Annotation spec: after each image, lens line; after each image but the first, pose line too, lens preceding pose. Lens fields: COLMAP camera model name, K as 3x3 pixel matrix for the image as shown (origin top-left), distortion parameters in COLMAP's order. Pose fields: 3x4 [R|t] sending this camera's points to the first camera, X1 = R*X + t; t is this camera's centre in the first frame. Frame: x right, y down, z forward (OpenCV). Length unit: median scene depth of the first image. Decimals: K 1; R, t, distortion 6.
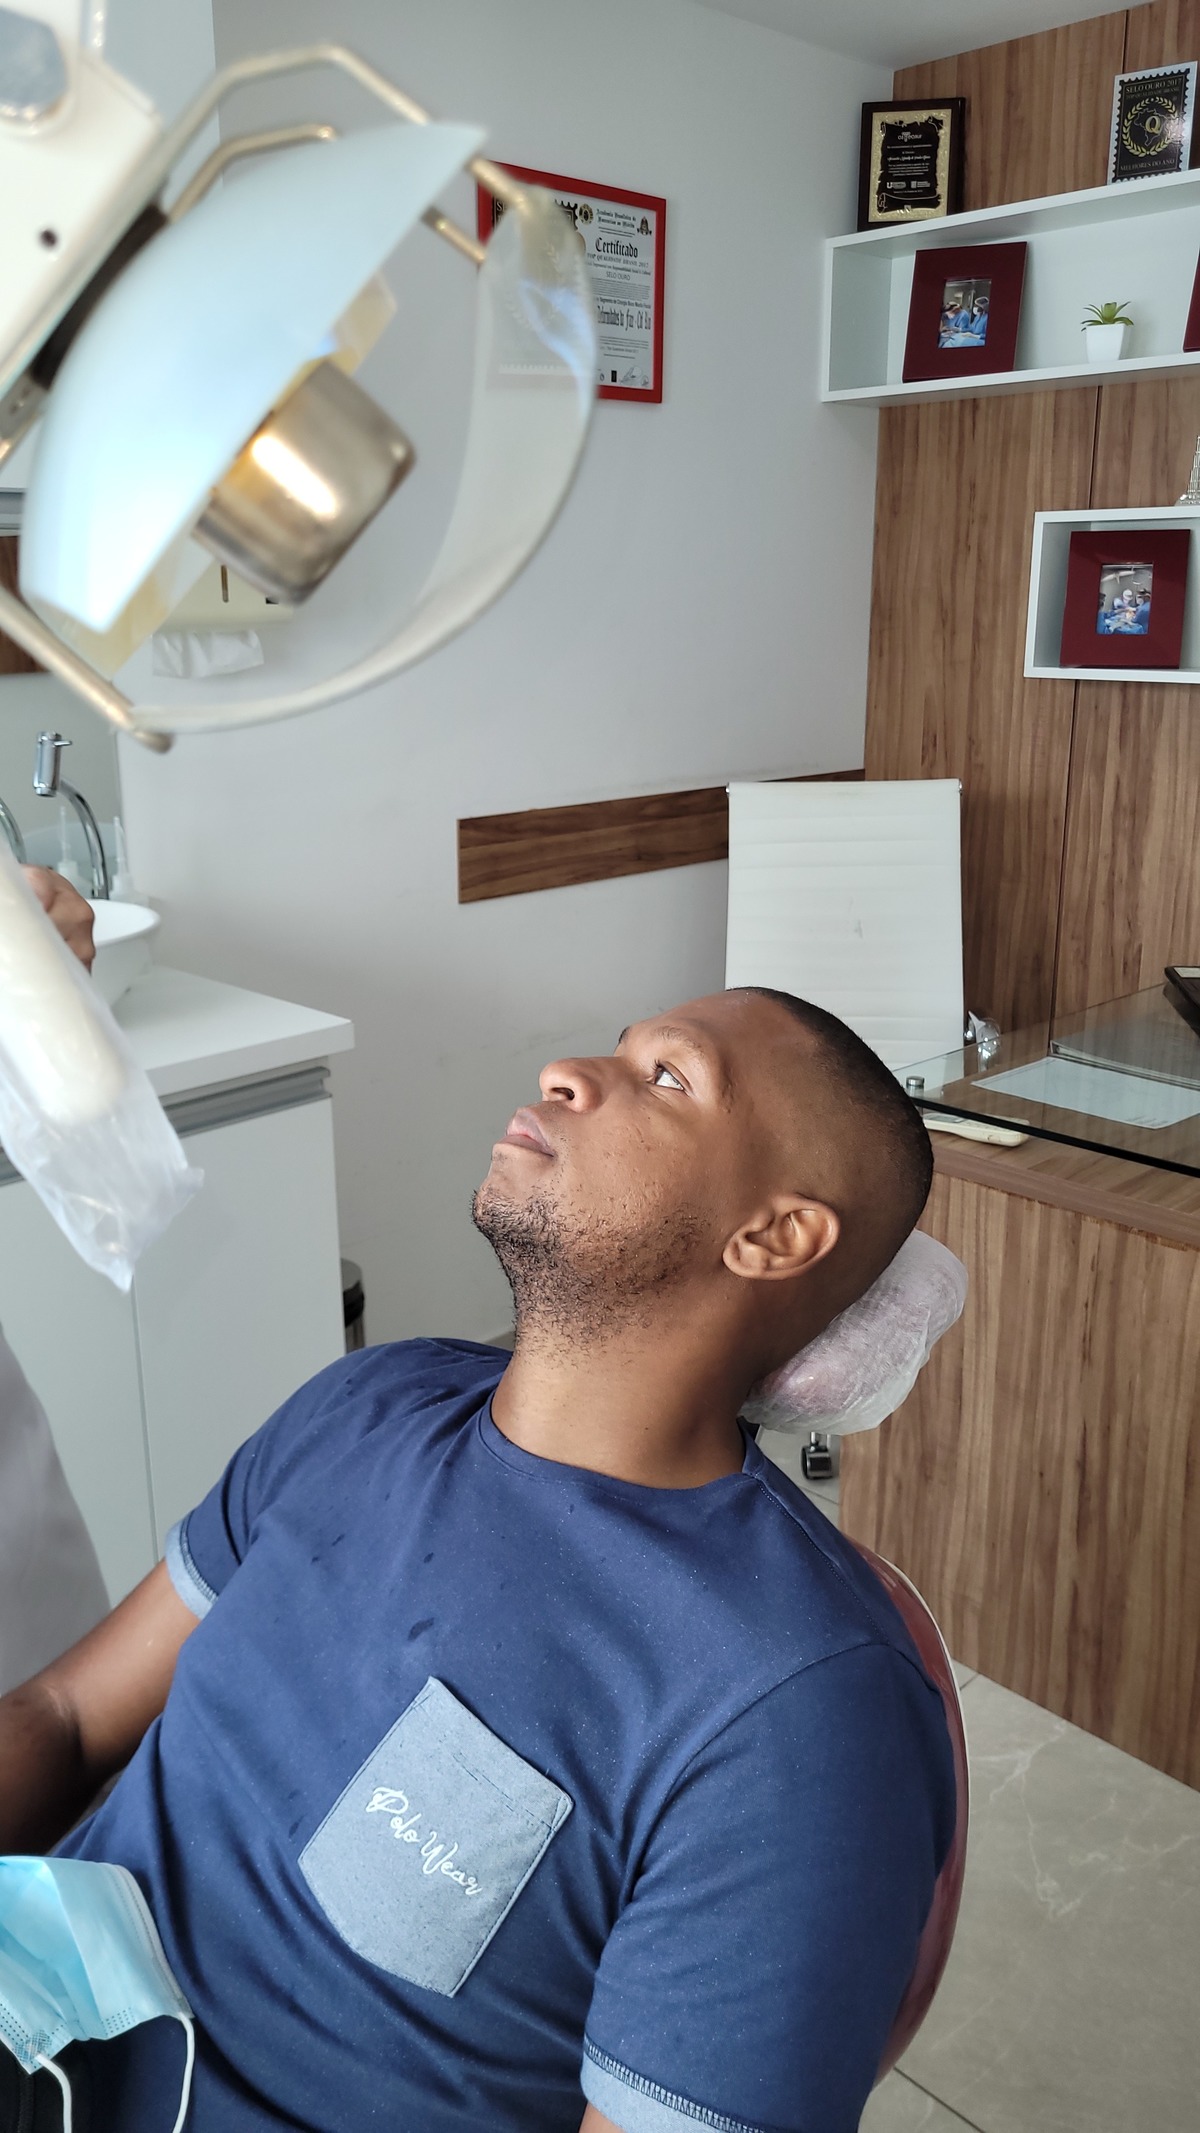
lens RADIAL K [[1612.6, 0, 631.9], [0, 1612.6, 1044.1], [0, 0, 1]] dist [0.064021, -0.064994]
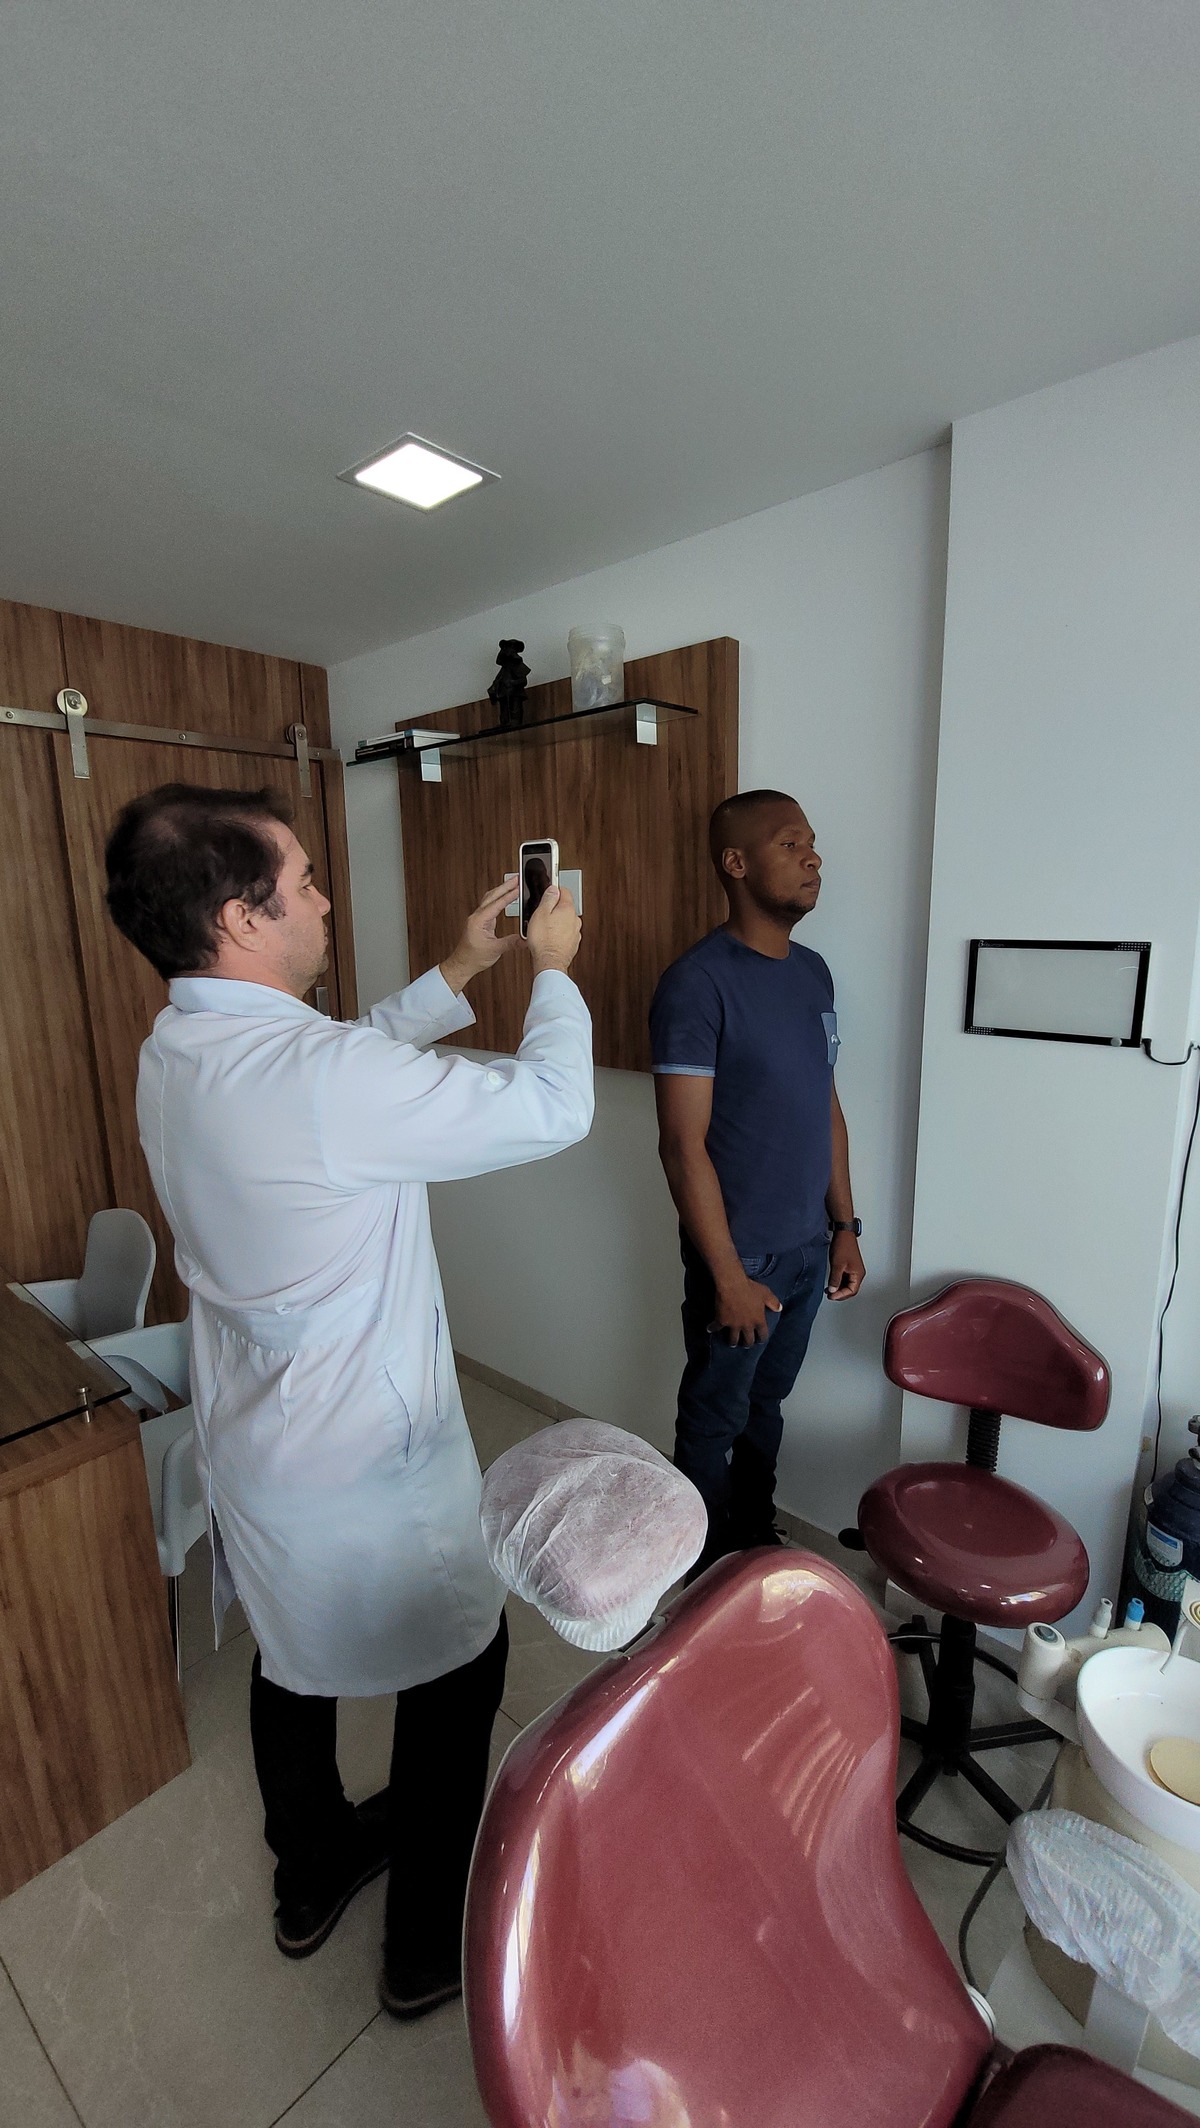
lens RADIAL K [[839.5, 0, 588.5], [0, 839.5, 1069.8], [0, 0, 1]] dist [-0.006859, -0.008080]
pose [[-0.041774, -0.184662, 0.981914, -0.202233], [0.292593, 0.937425, 0.188743, -0.128273], [-0.955324, 0.295186, 0.014871, 0.283612]]
